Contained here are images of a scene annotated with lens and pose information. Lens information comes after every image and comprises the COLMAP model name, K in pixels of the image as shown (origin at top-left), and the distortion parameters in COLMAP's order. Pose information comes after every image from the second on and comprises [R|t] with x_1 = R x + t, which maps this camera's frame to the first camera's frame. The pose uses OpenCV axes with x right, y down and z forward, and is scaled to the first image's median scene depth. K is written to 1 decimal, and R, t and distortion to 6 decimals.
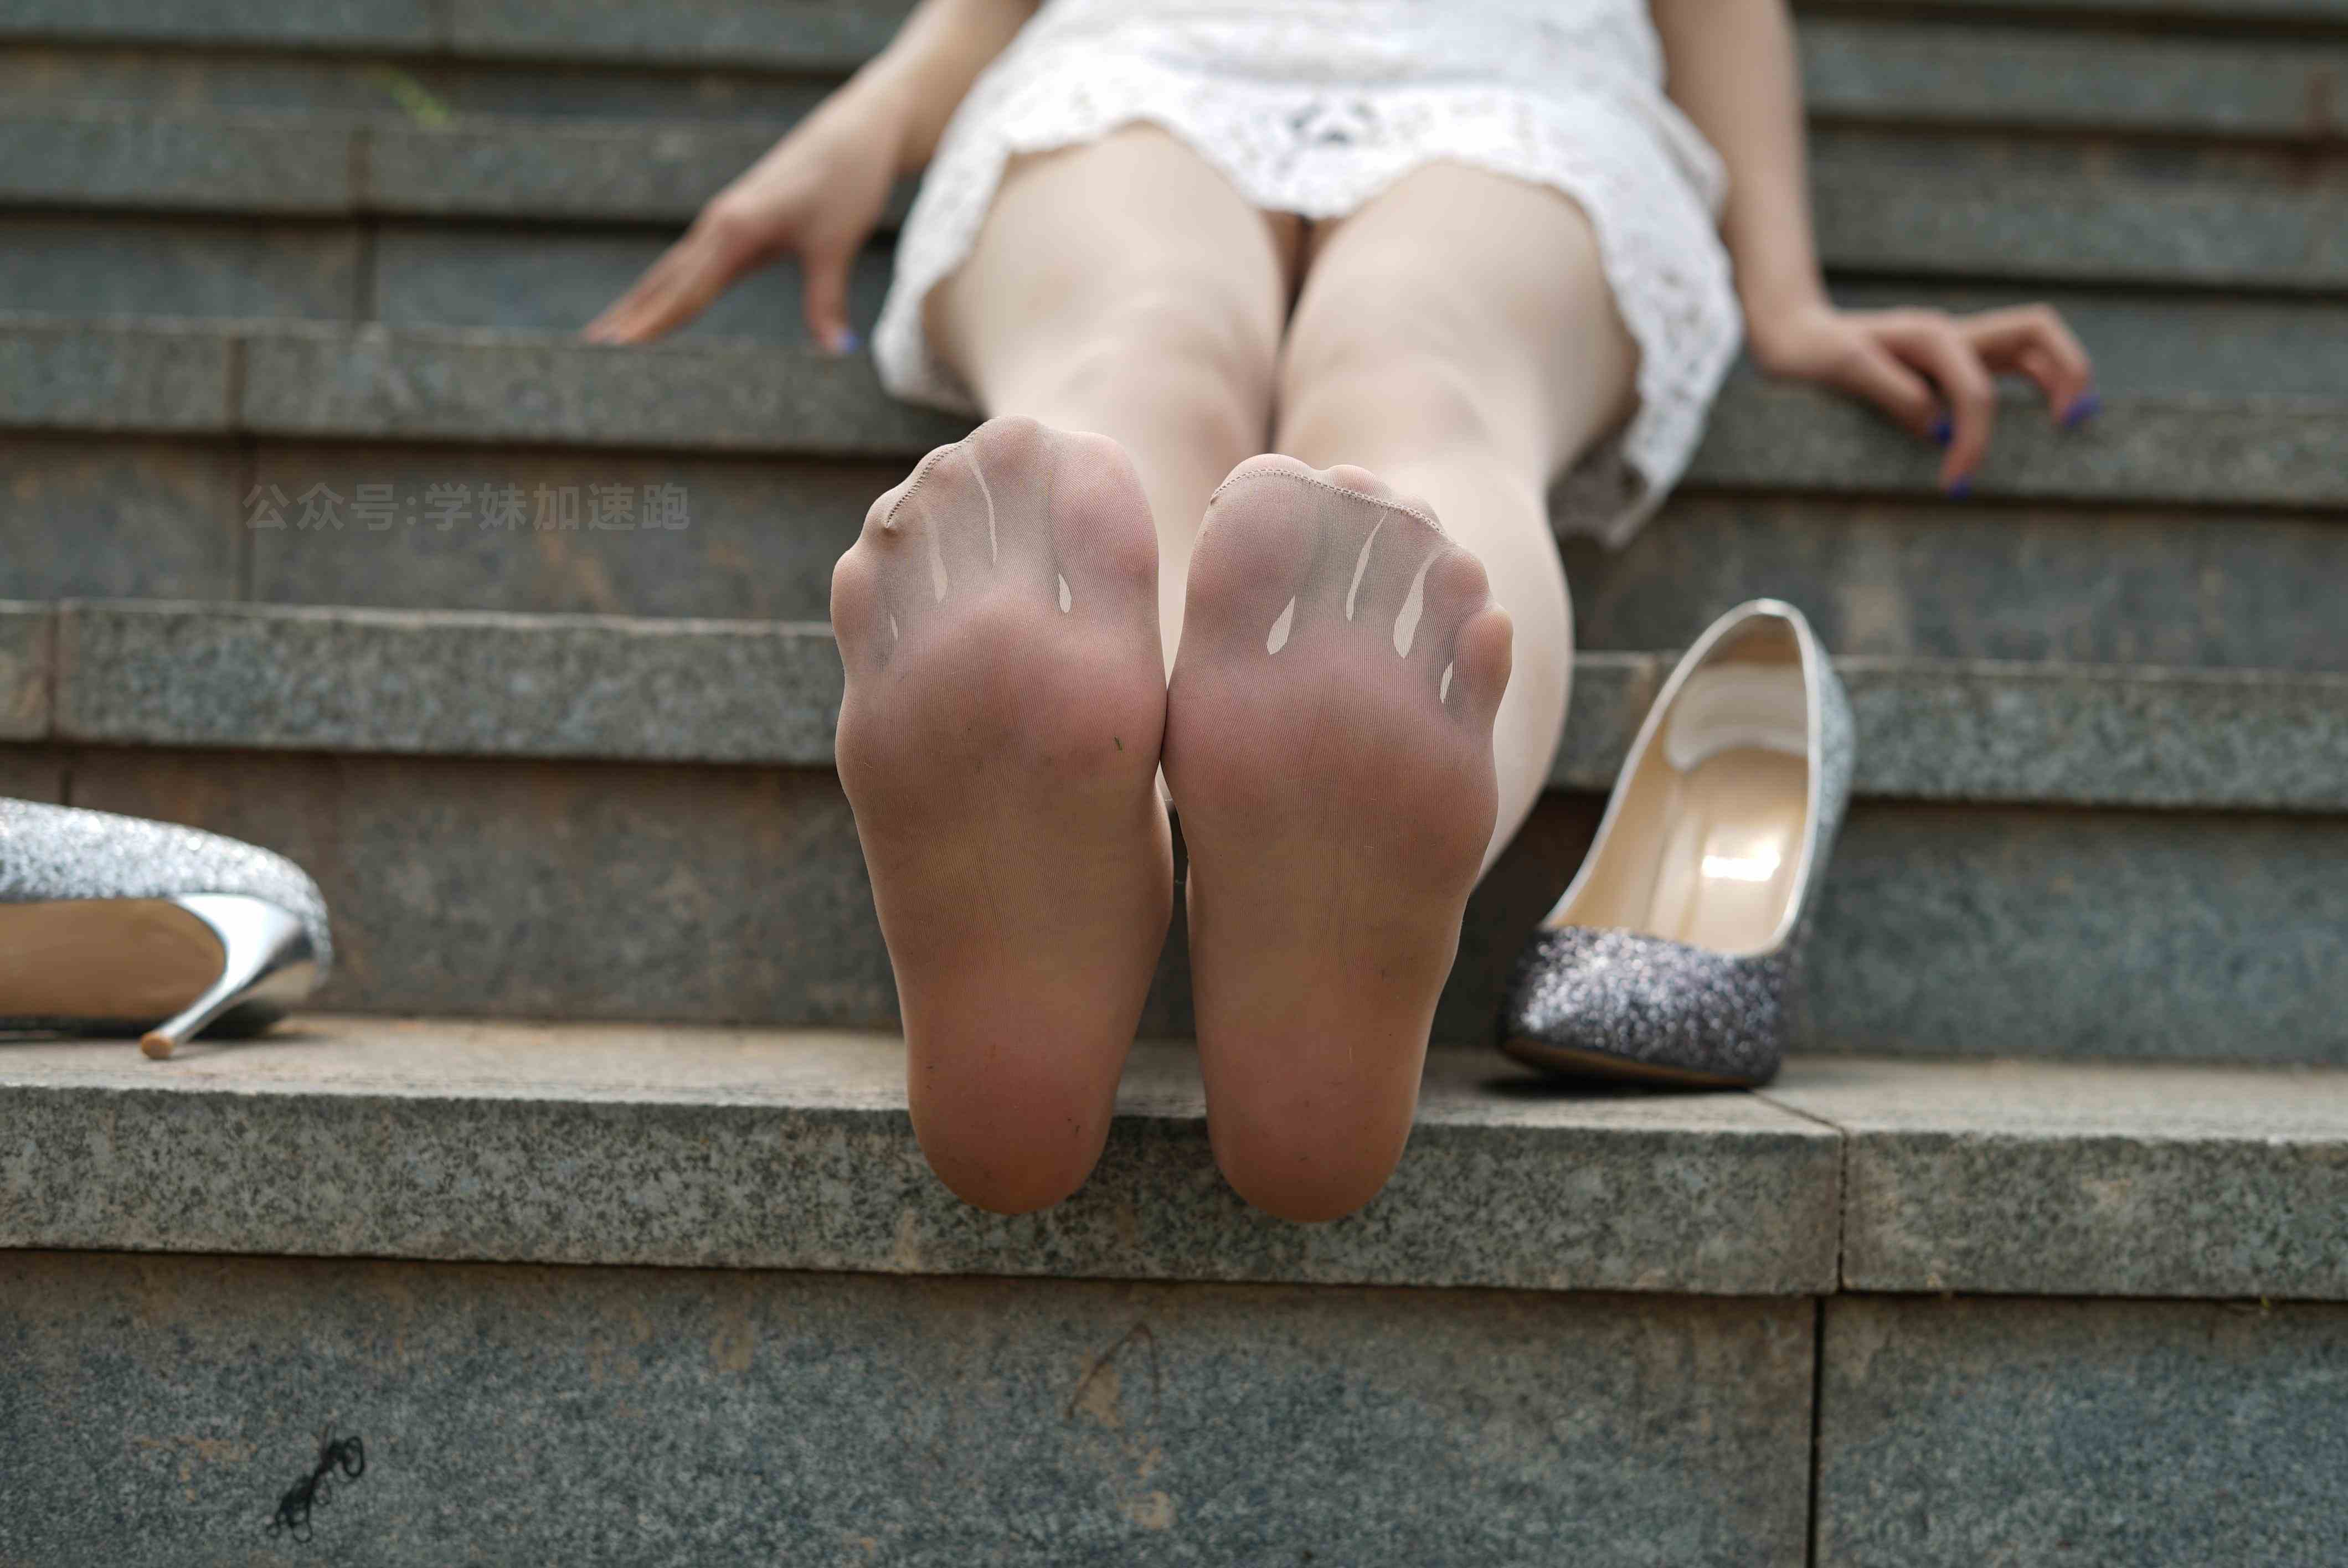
lens RADIAL K [[3521.5, 0, 1144.8], [0, 3521.5, 779.9], [0, 0, 1]] dist [-0.019003, -0.102565]
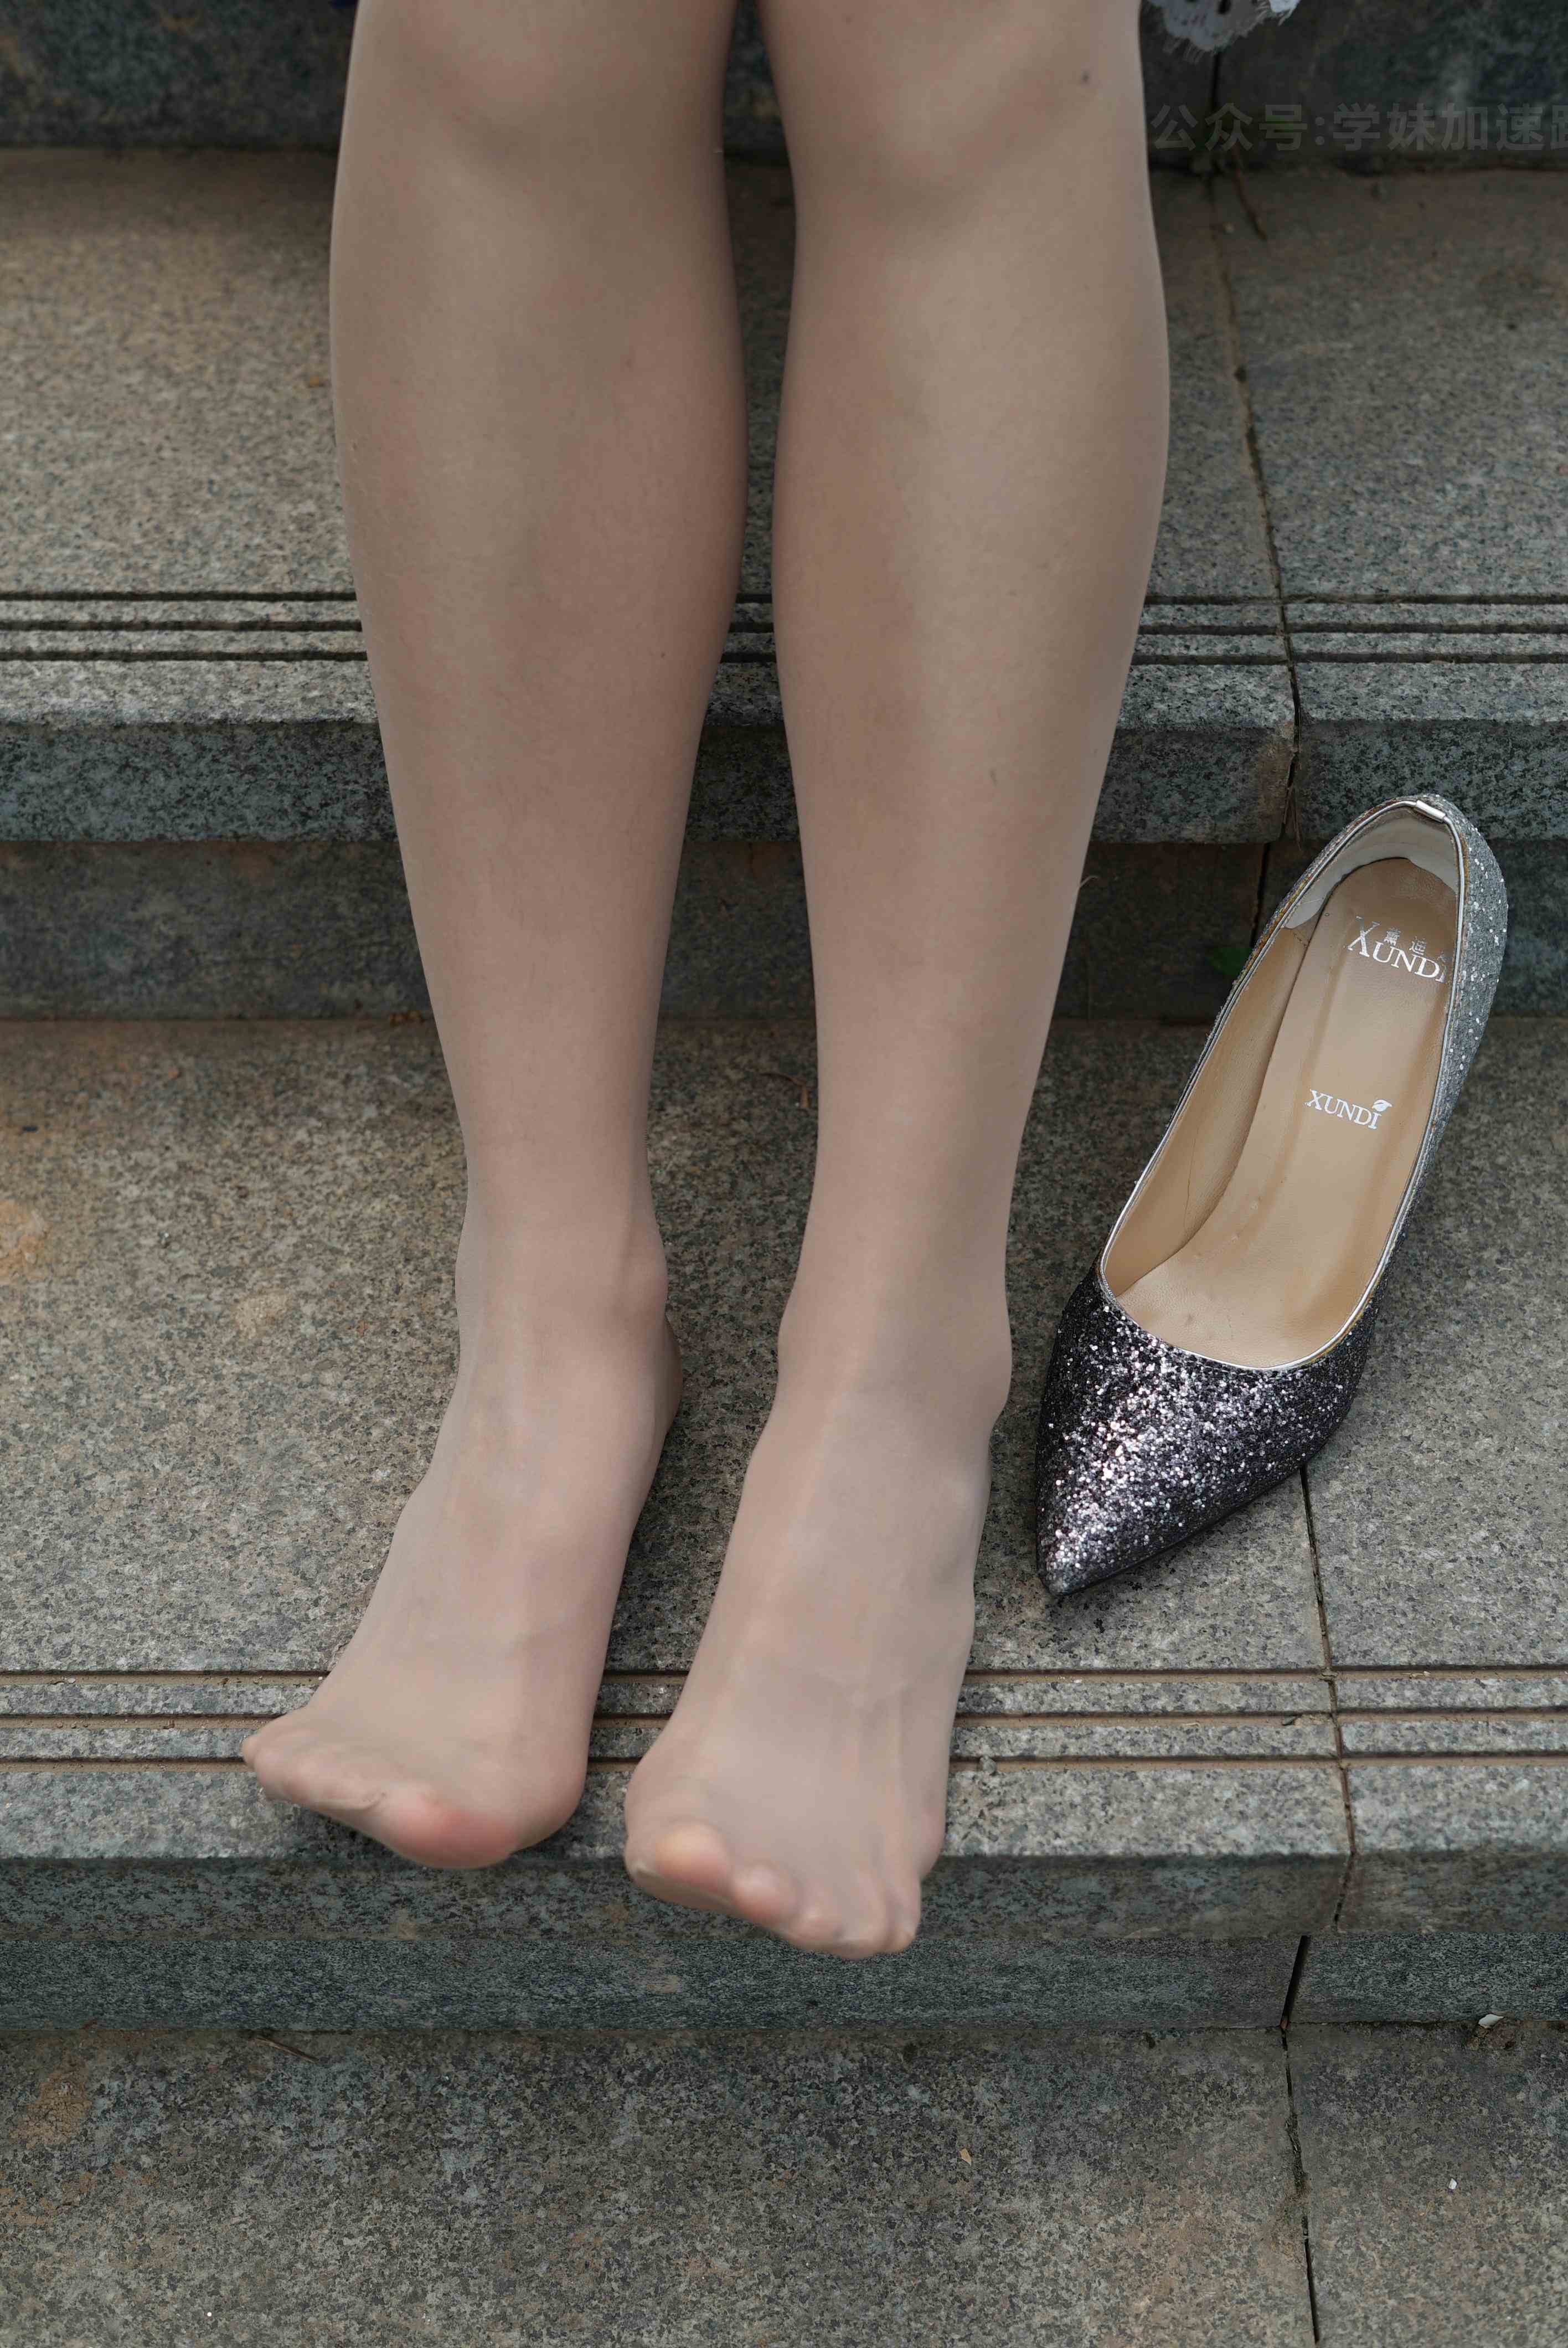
lens RADIAL K [[3521.5, 0, 784.0], [0, 3521.5, 1174.0], [0, 0, 1]] dist [-0.019003, -0.102565]
pose [[0.999049, 0.013346, -0.041498, 0.078185], [0.022017, 0.667157, 0.744592, -0.738048], [0.037623, -0.744798, 0.666229, 0.476978]]
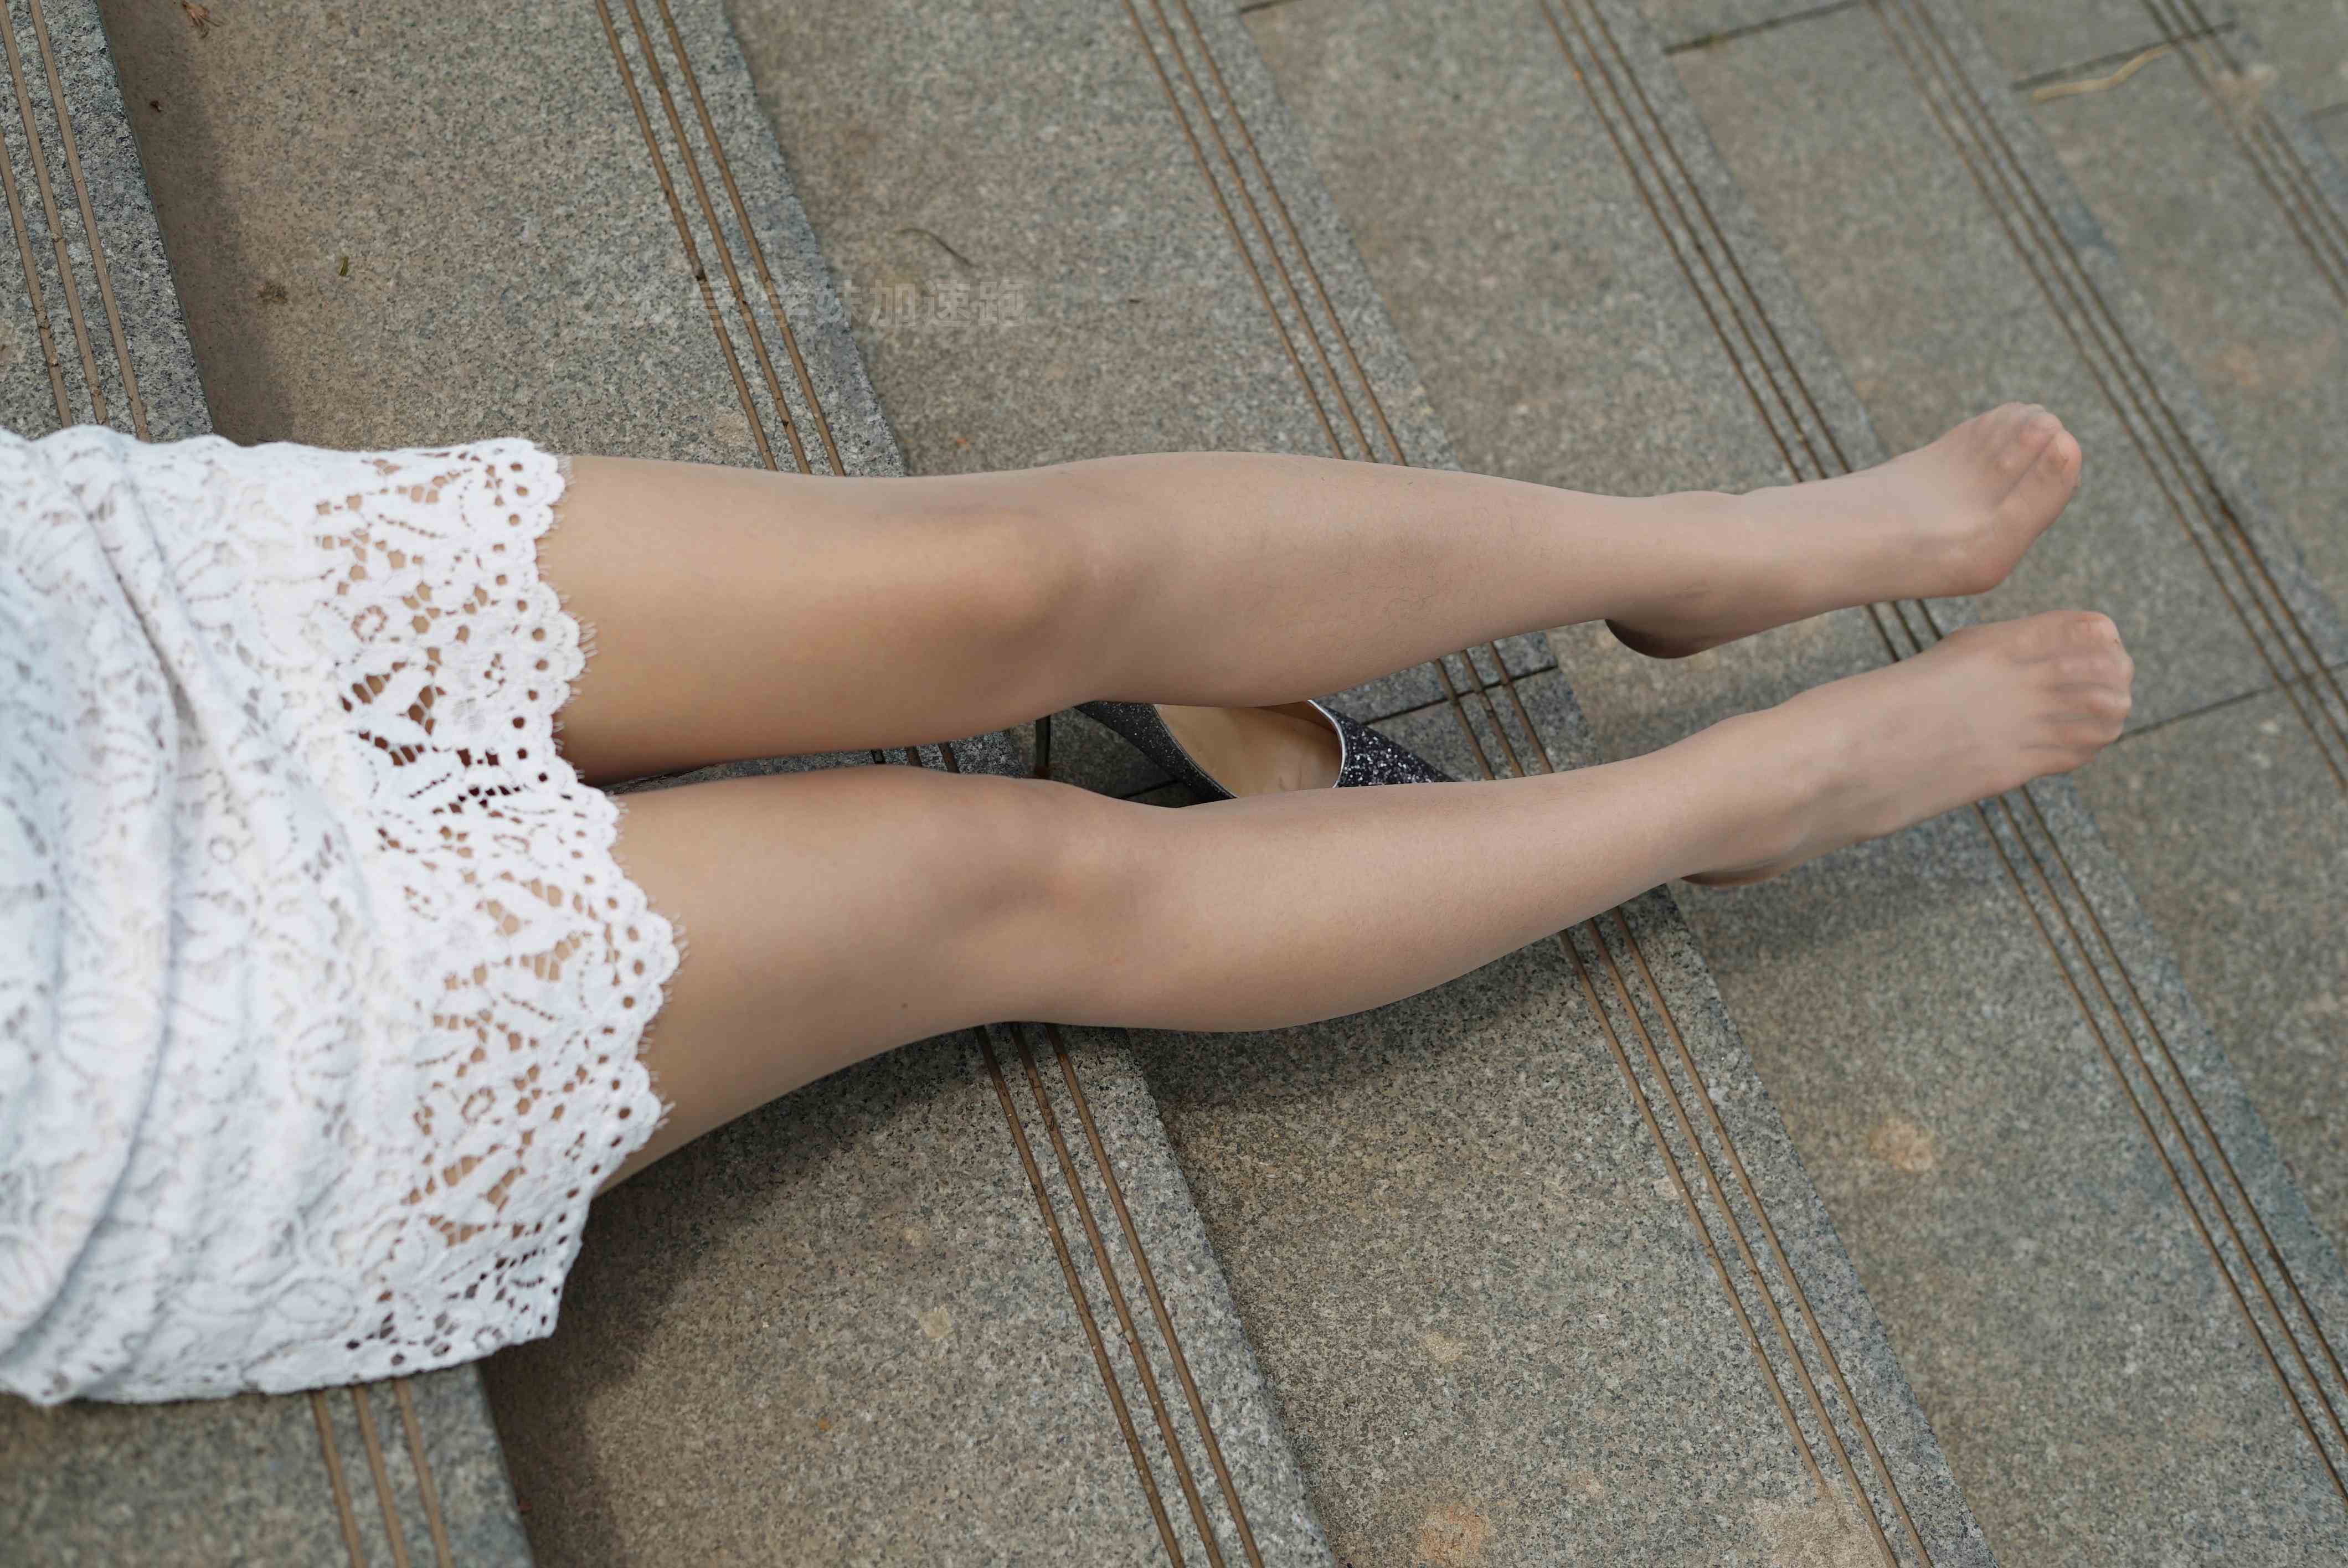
lens RADIAL K [[3521.5, 0, 1144.8], [0, 3521.5, 779.9], [0, 0, 1]] dist [-0.019003, -0.102565]
pose [[-0.293627, -0.848228, 0.440785, -0.566445], [-0.040839, 0.471822, 0.880748, -1.414115], [-0.955047, 0.240610, -0.173181, 1.497249]]
